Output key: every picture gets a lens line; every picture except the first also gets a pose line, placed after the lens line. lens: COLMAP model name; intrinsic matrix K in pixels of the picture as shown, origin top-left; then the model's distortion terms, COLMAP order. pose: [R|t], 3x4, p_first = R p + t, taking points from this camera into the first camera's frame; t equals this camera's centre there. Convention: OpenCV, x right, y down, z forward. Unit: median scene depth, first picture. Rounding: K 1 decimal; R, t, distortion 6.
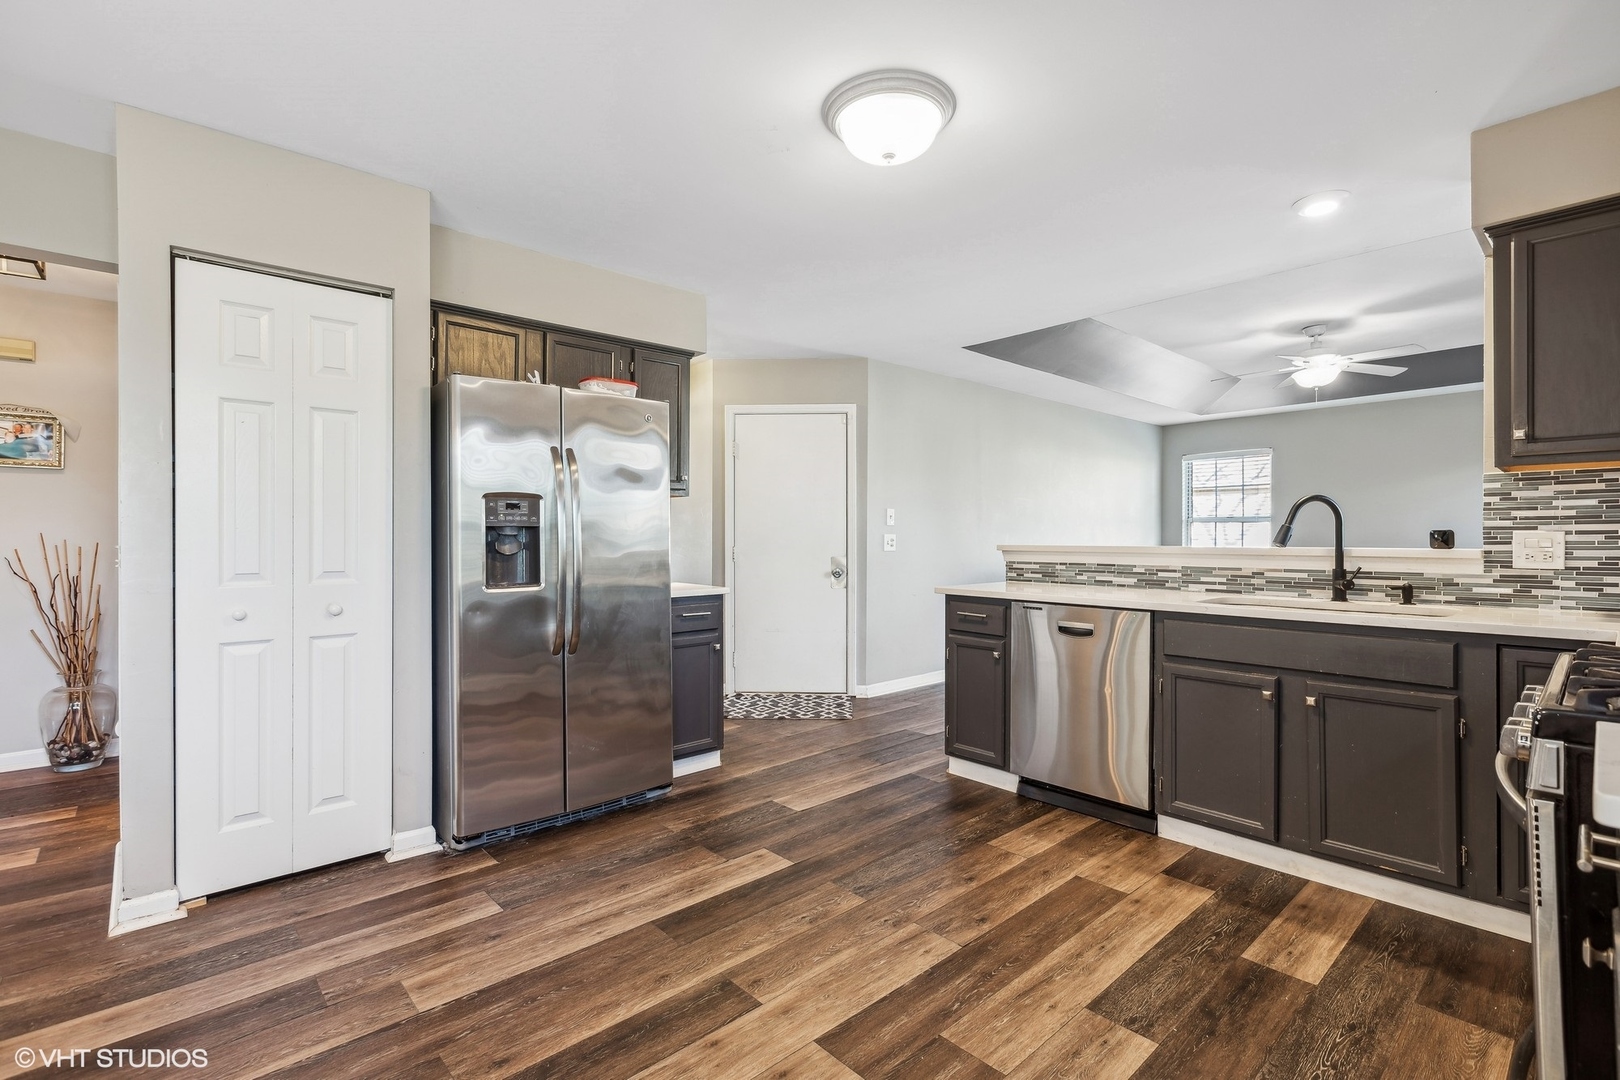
lens RADIAL K [[735.8, 0, 803.2], [0, 735.8, 542.5], [0, 0, 1]] dist [-0.000890, 0.000153]
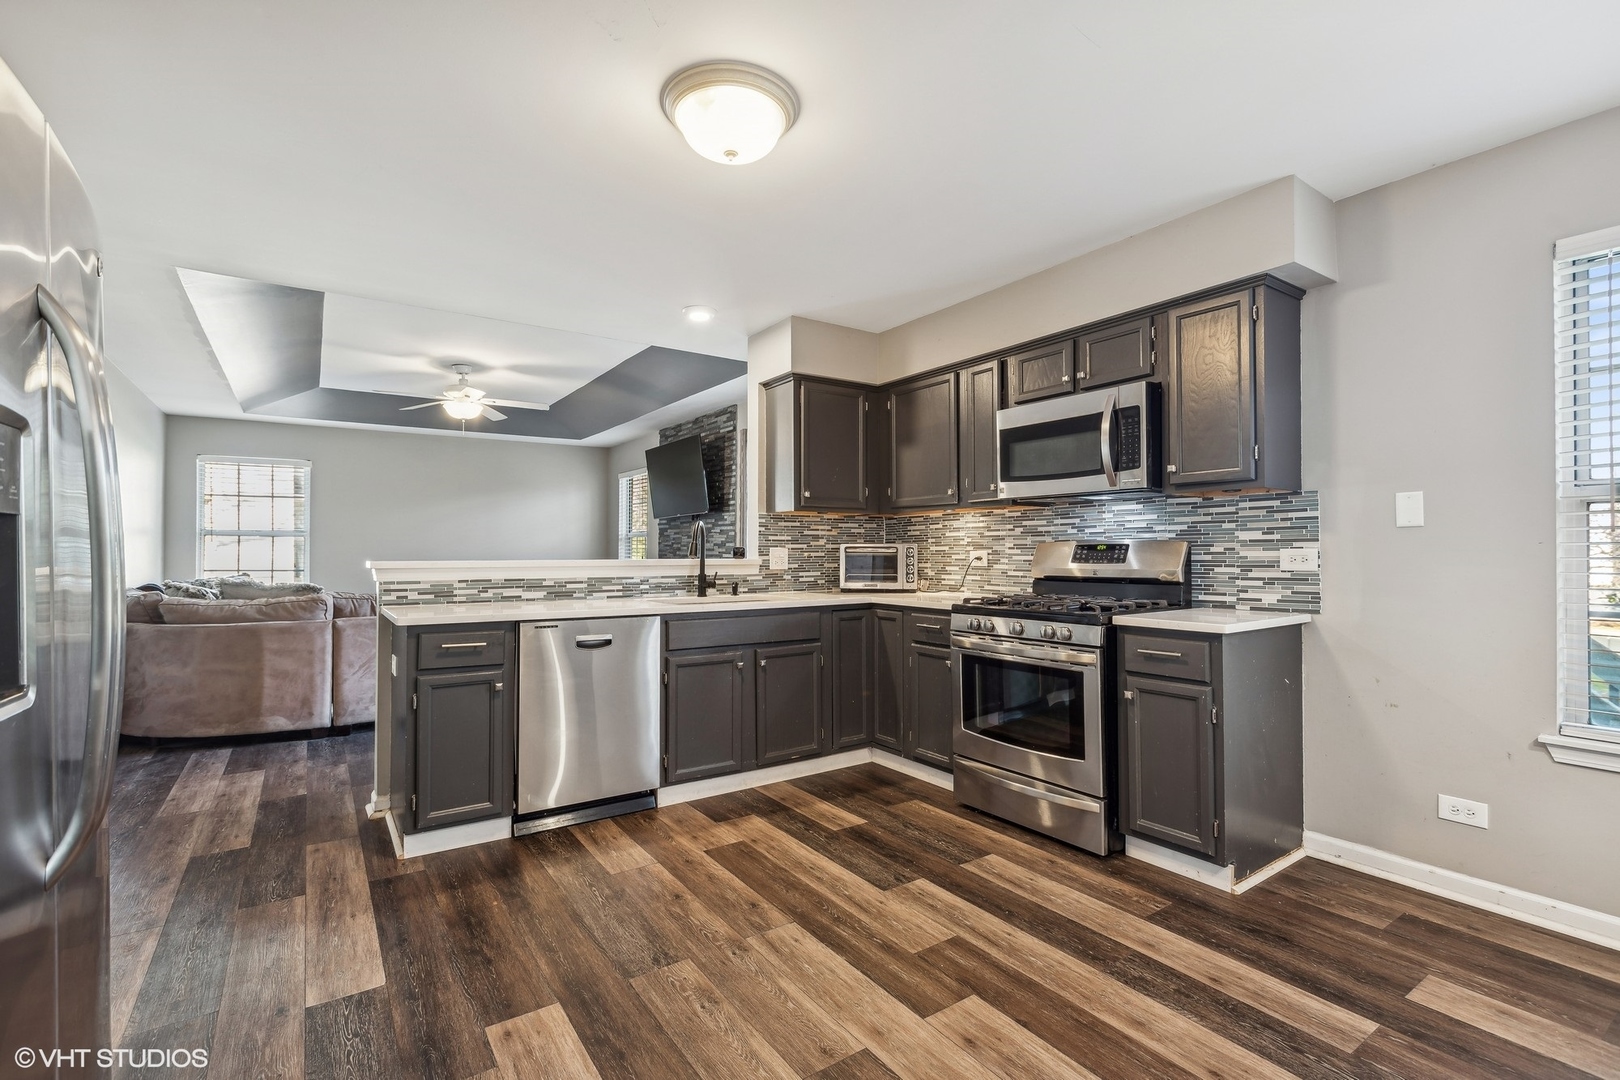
lens RADIAL K [[735.8, 0, 803.2], [0, 735.8, 542.5], [0, 0, 1]] dist [-0.000890, 0.000153]
pose [[0.136020, 0.011211, 0.990643, -0.731682], [0.007677, 0.999894, -0.012370, -0.006584], [-0.990676, 0.009287, 0.135919, 0.686619]]
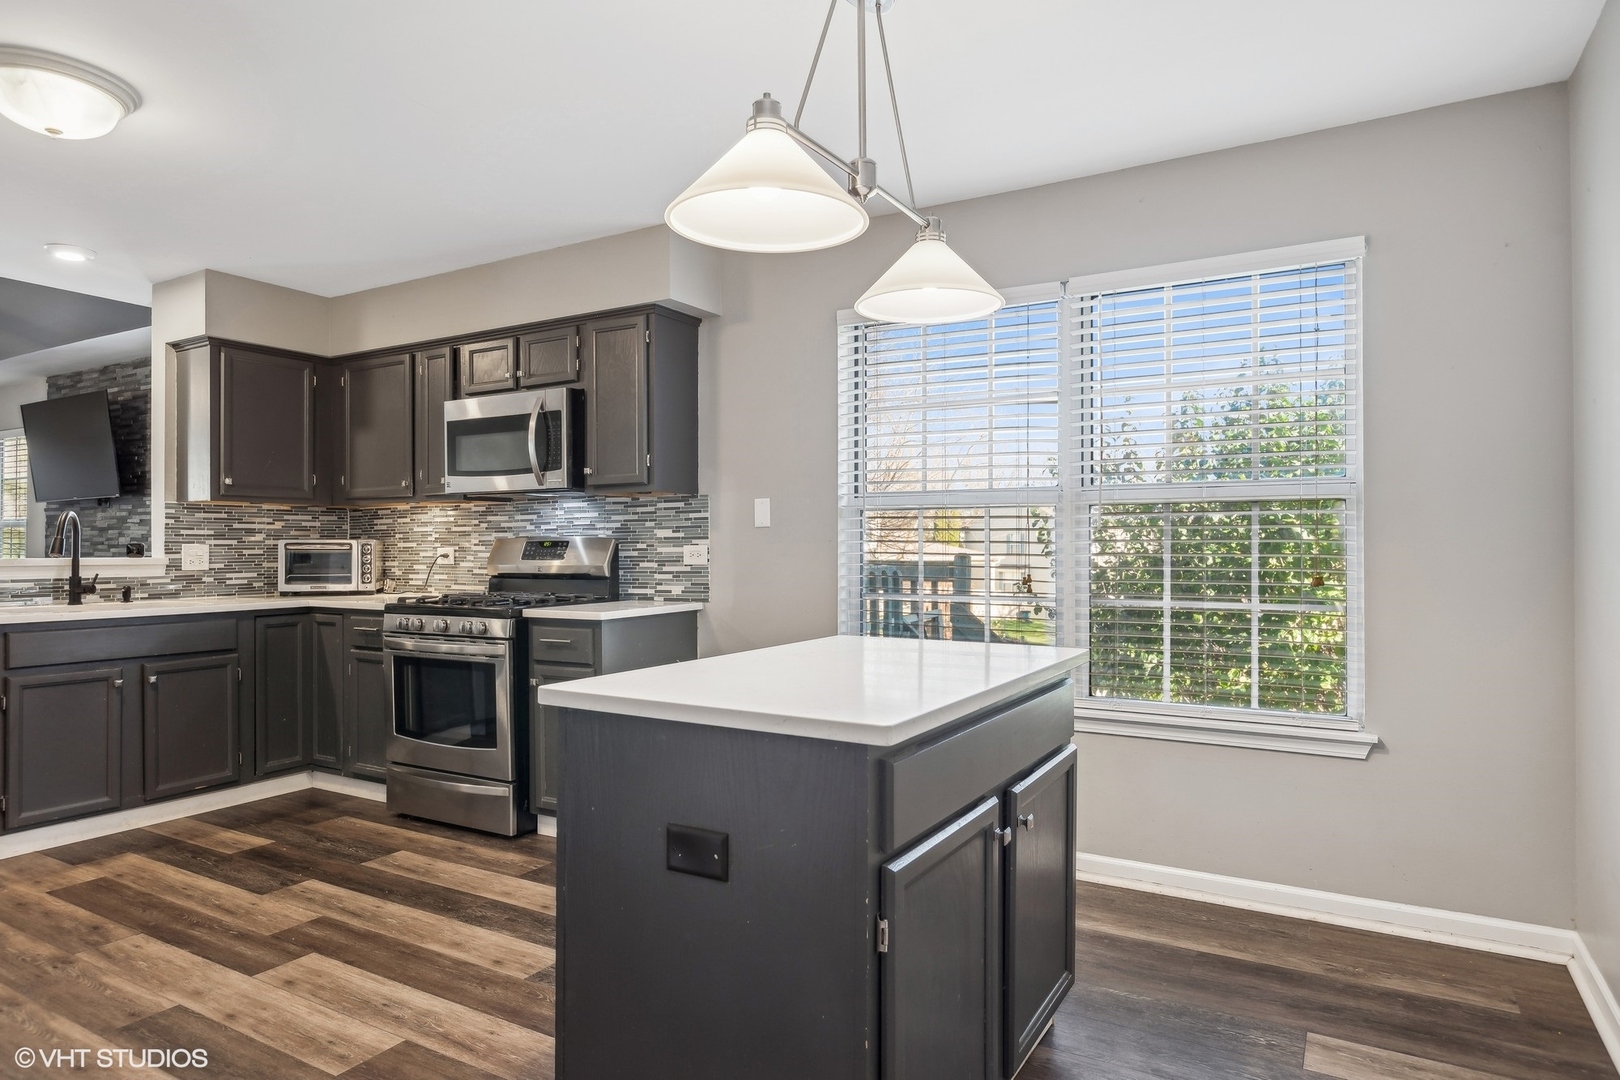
lens RADIAL K [[961.3, 0, 810.0], [0, 961.3, 540.0], [0, 0, 1]] dist [-0.000679, -0.004499]
pose [[-0.304882, 0.007261, 0.952362, -1.163212], [0.008153, 0.999954, -0.005014, -0.004639], [-0.952355, 0.006236, -0.304927, 0.410664]]
